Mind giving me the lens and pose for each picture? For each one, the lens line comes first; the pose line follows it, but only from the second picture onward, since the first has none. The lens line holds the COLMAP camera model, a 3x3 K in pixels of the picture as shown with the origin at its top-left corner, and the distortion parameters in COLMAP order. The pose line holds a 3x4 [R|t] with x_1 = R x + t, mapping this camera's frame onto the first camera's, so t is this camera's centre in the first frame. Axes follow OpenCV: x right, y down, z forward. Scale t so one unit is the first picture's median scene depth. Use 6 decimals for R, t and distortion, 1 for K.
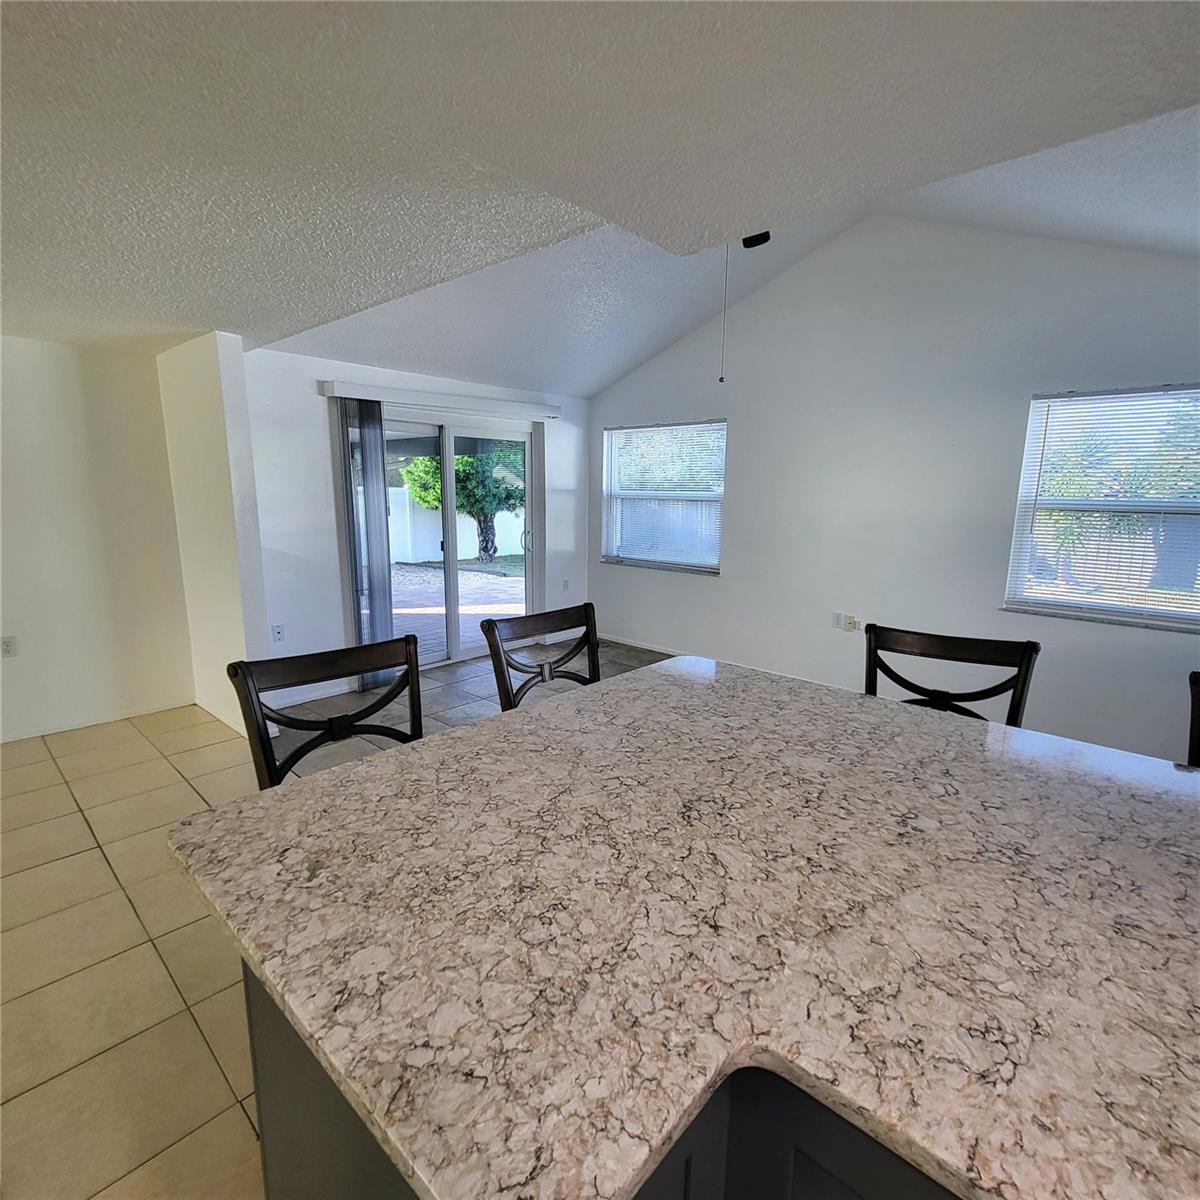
lens RADIAL K [[616.8, 0, 615.2], [0, 616.8, 602.8], [0, 0, 1]] dist [0.000282, -0.000078]
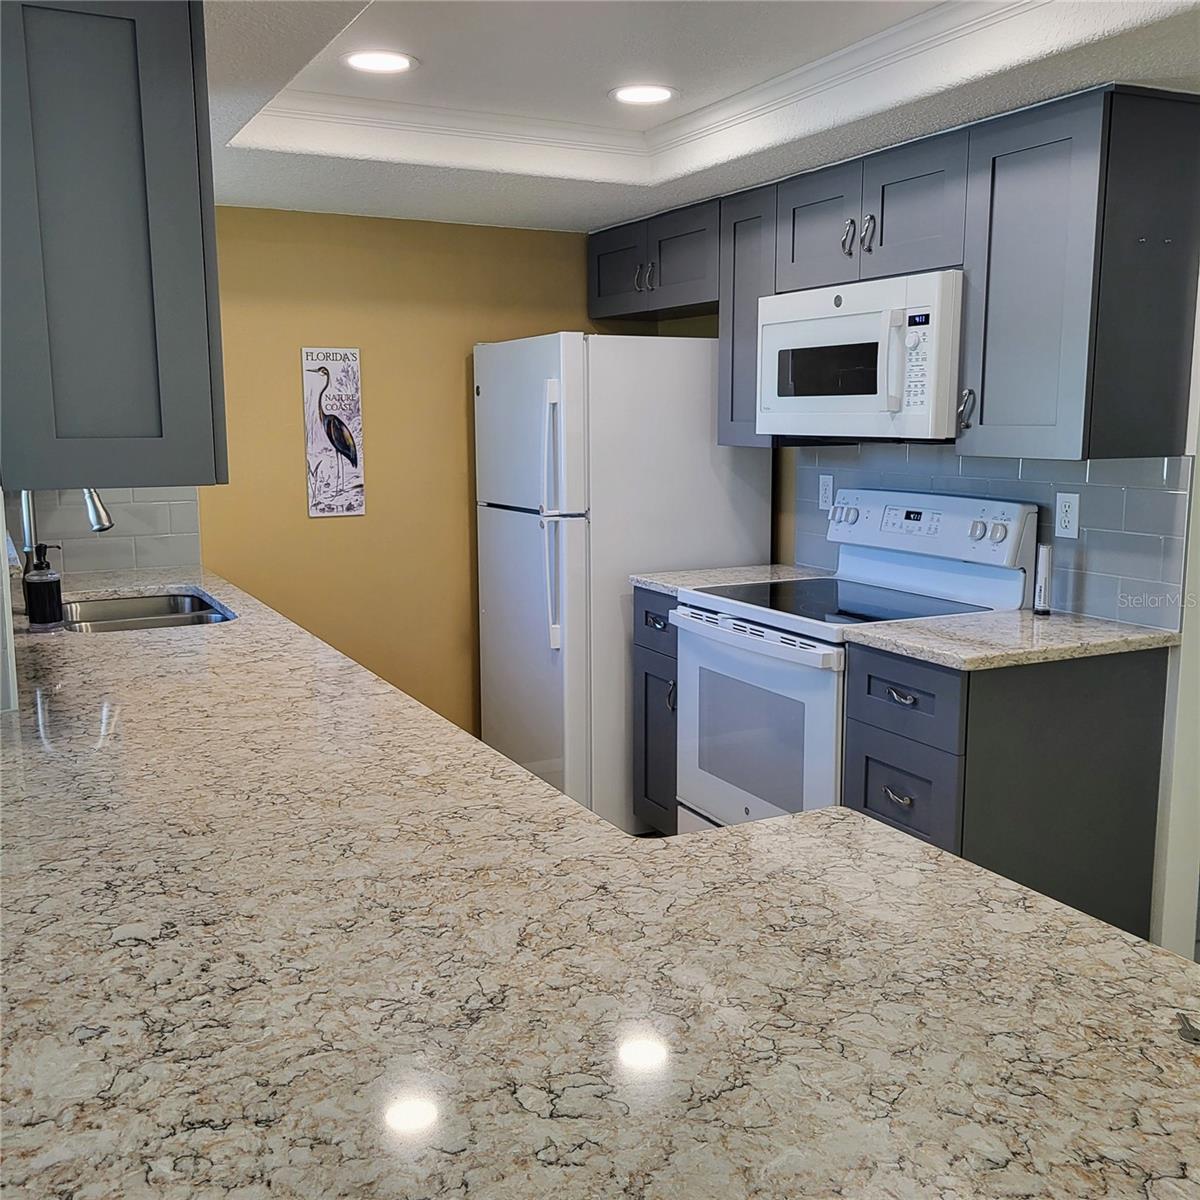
lens RADIAL K [[1215.1, 0, 583.7], [0, 1215.1, 600.3], [0, 0, 1]] dist [0.058660, -0.040059]
pose [[-0.925764, -0.067126, 0.372095, -0.375064], [0.061090, 0.944629, 0.322403, -0.355066], [-0.373133, 0.321201, -0.870403, 2.125623]]
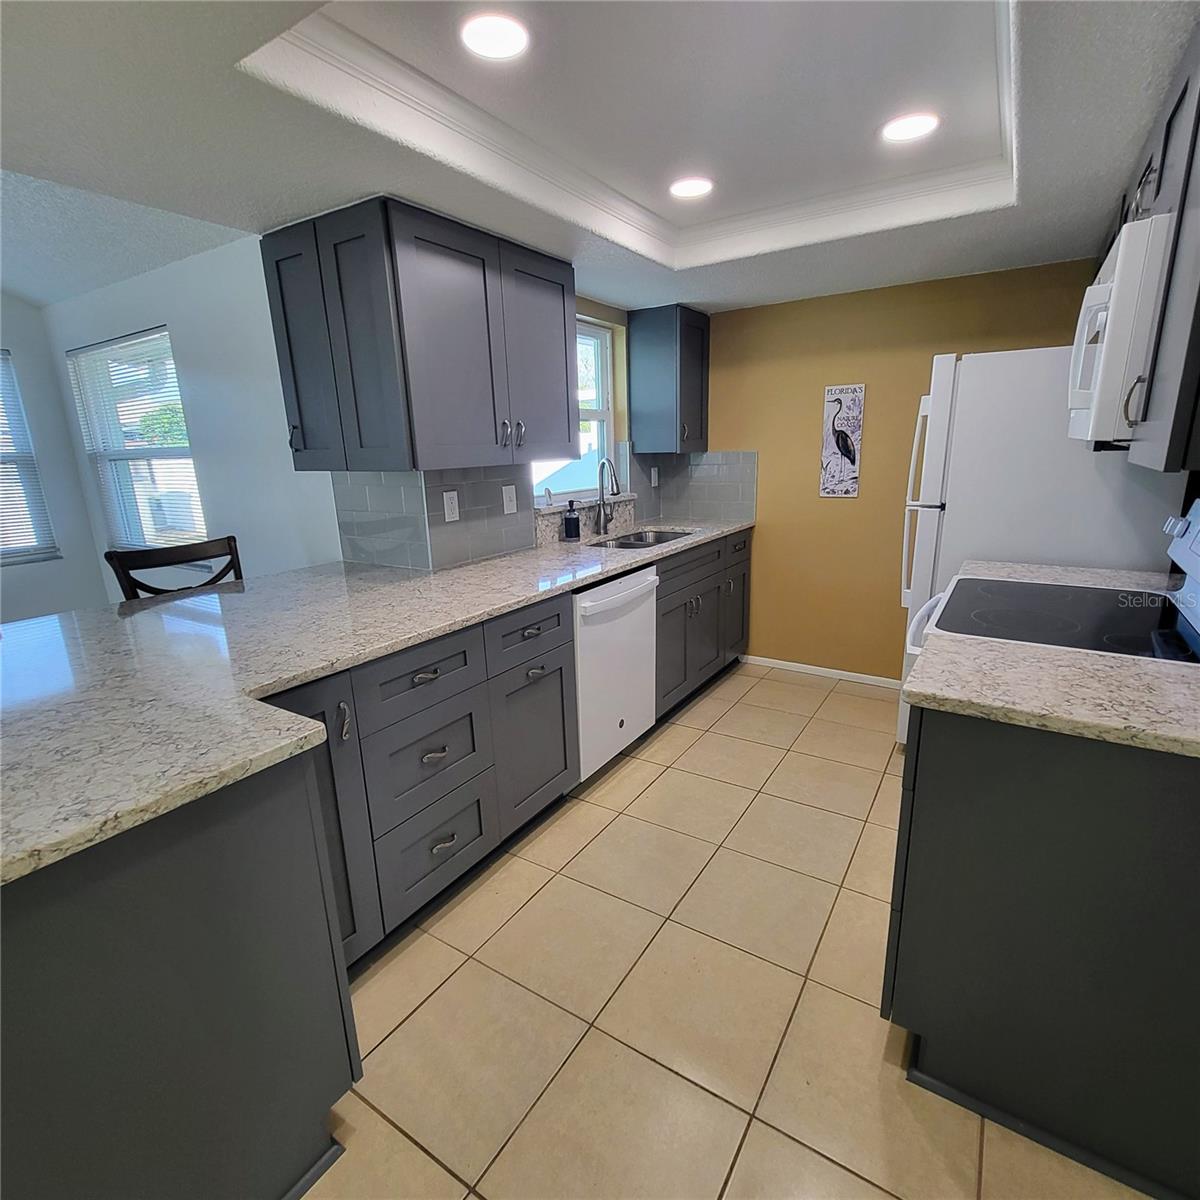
lens RADIAL K [[624.0, 0, 607.2], [0, 624.0, 603.8], [0, 0, 1]] dist [0.001438, -0.000113]
pose [[-0.153770, -0.254623, 0.954737, -1.288282], [0.201815, 0.937767, 0.282601, 0.084434], [-0.967277, 0.236135, -0.092814, -0.000079]]
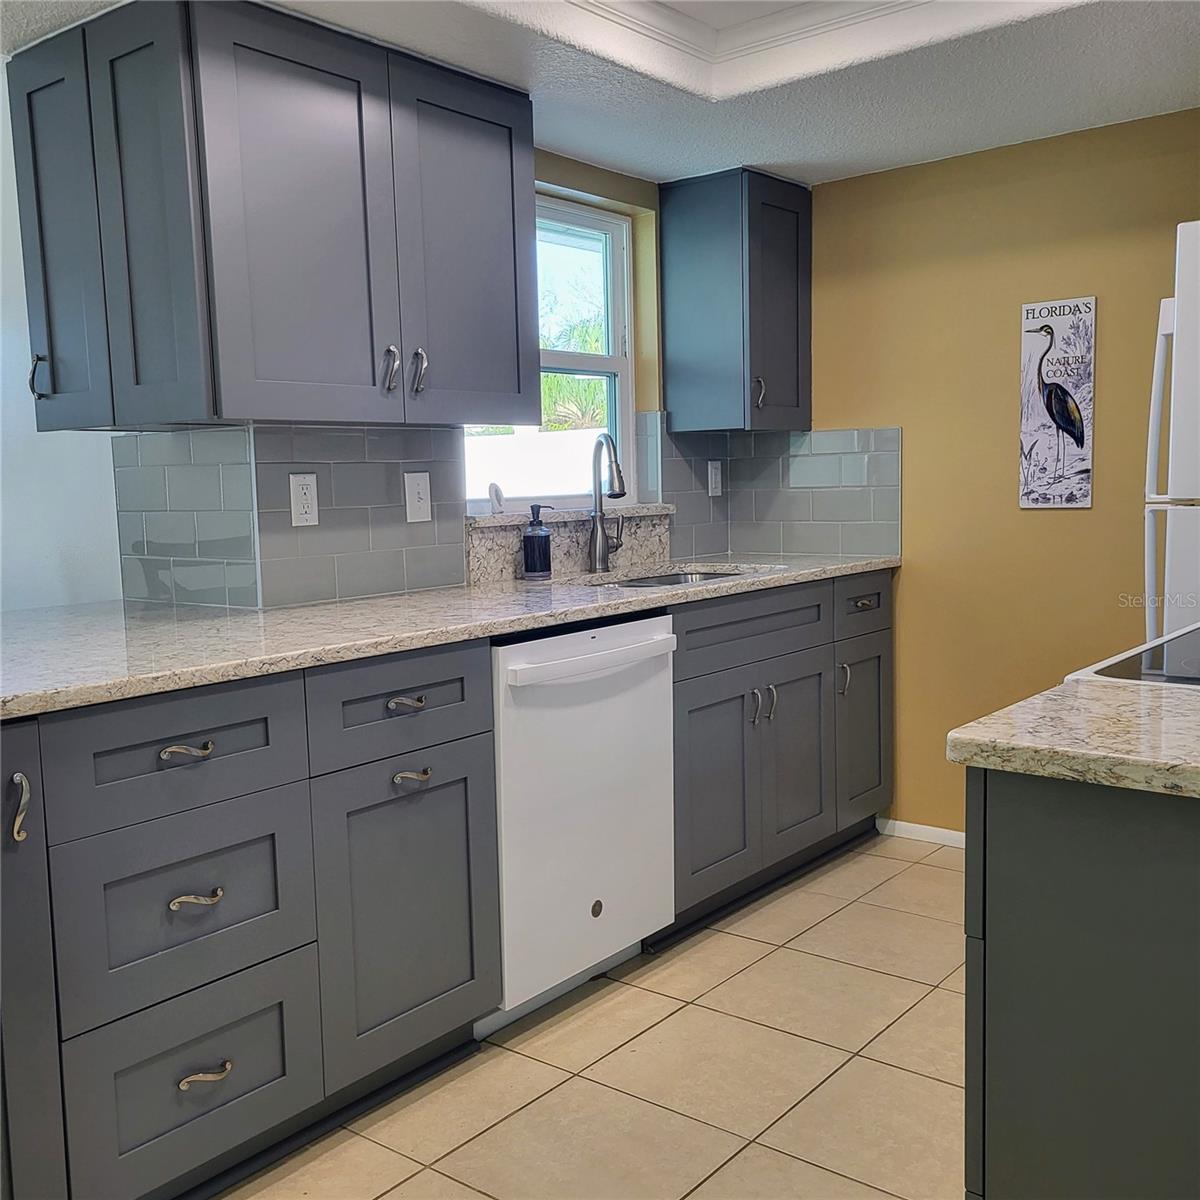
lens RADIAL K [[1215.1, 0, 583.7], [0, 1215.1, 600.3], [0, 0, 1]] dist [0.058660, -0.040059]
pose [[-0.040886, -0.115977, 0.992410, -1.553304], [0.204161, 0.971315, 0.121923, 0.346557], [-0.978083, 0.207596, -0.016035, -0.291161]]
